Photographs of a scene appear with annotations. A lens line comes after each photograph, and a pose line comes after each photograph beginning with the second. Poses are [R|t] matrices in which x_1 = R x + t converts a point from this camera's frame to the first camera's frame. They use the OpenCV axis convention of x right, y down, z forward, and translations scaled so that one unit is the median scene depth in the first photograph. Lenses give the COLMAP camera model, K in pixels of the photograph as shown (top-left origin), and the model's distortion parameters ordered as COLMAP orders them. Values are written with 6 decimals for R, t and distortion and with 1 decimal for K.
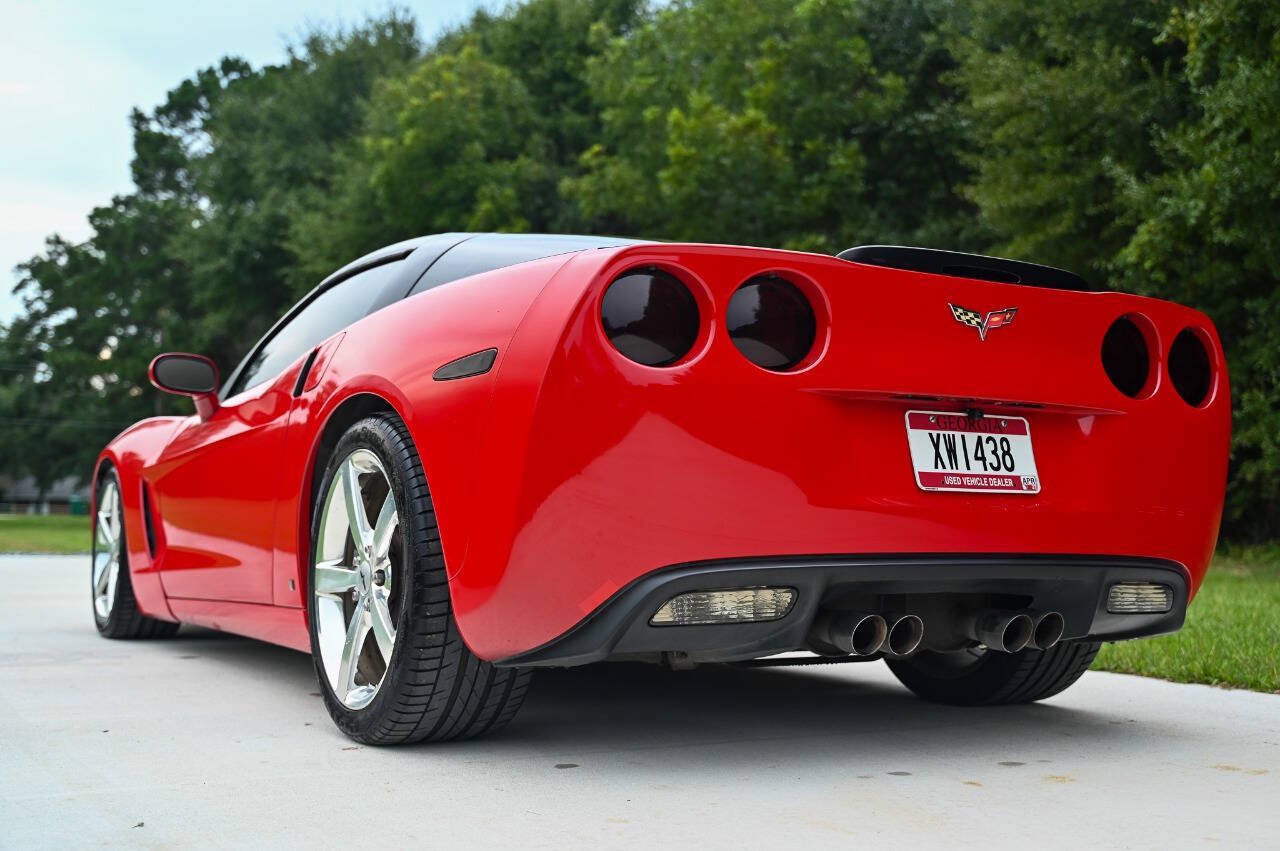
lens RADIAL K [[1496.3, 0, 644.4], [0, 1496.3, 414.5], [0, 0, 1]] dist [0.040842, 0.000000]
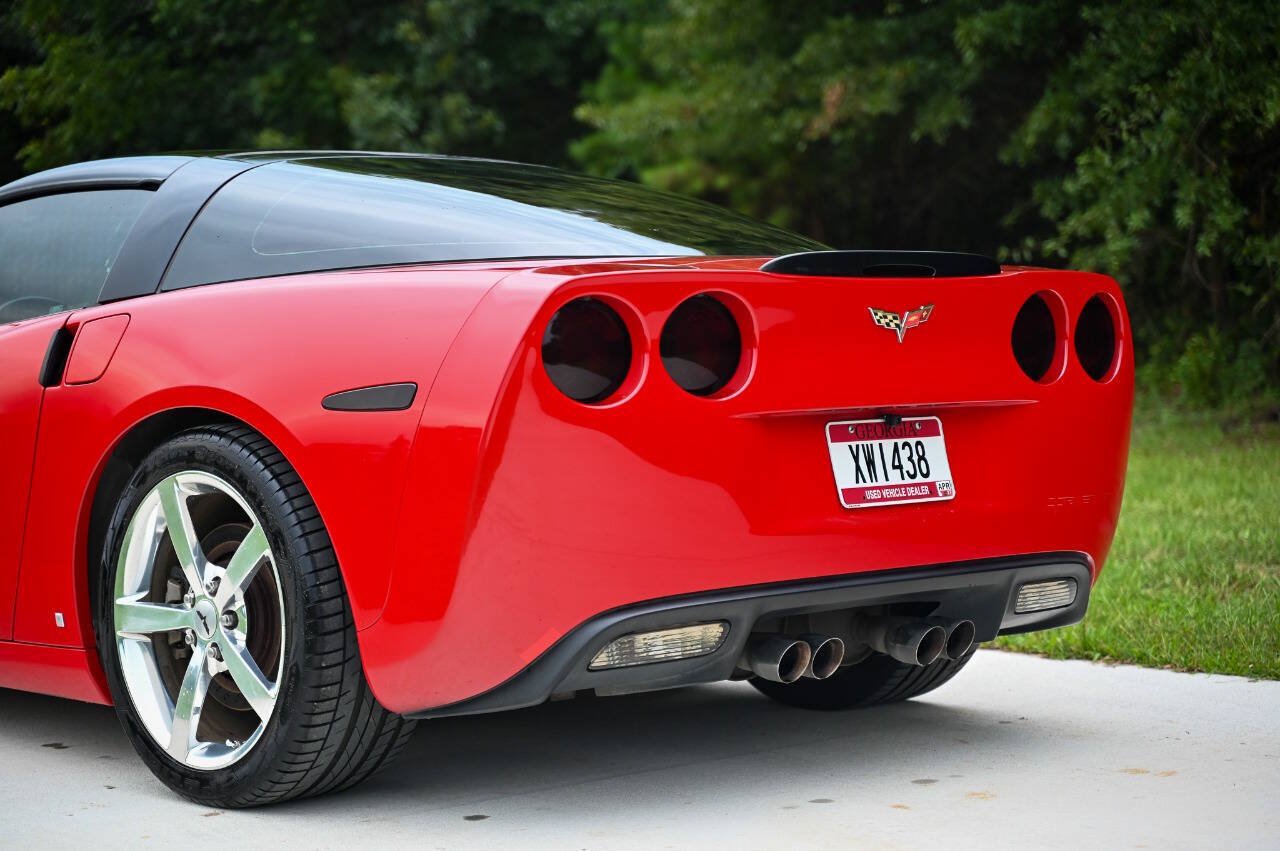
lens RADIAL K [[2732.5, 0, 638.7], [0, 2732.5, 429.5], [0, 0, 1]] dist [0.086999, 0.000000]
pose [[0.973785, -0.037039, 0.224436, -0.316245], [0.011790, 0.993546, 0.112811, -0.188286], [-0.227166, -0.107208, 0.967937, -0.617320]]
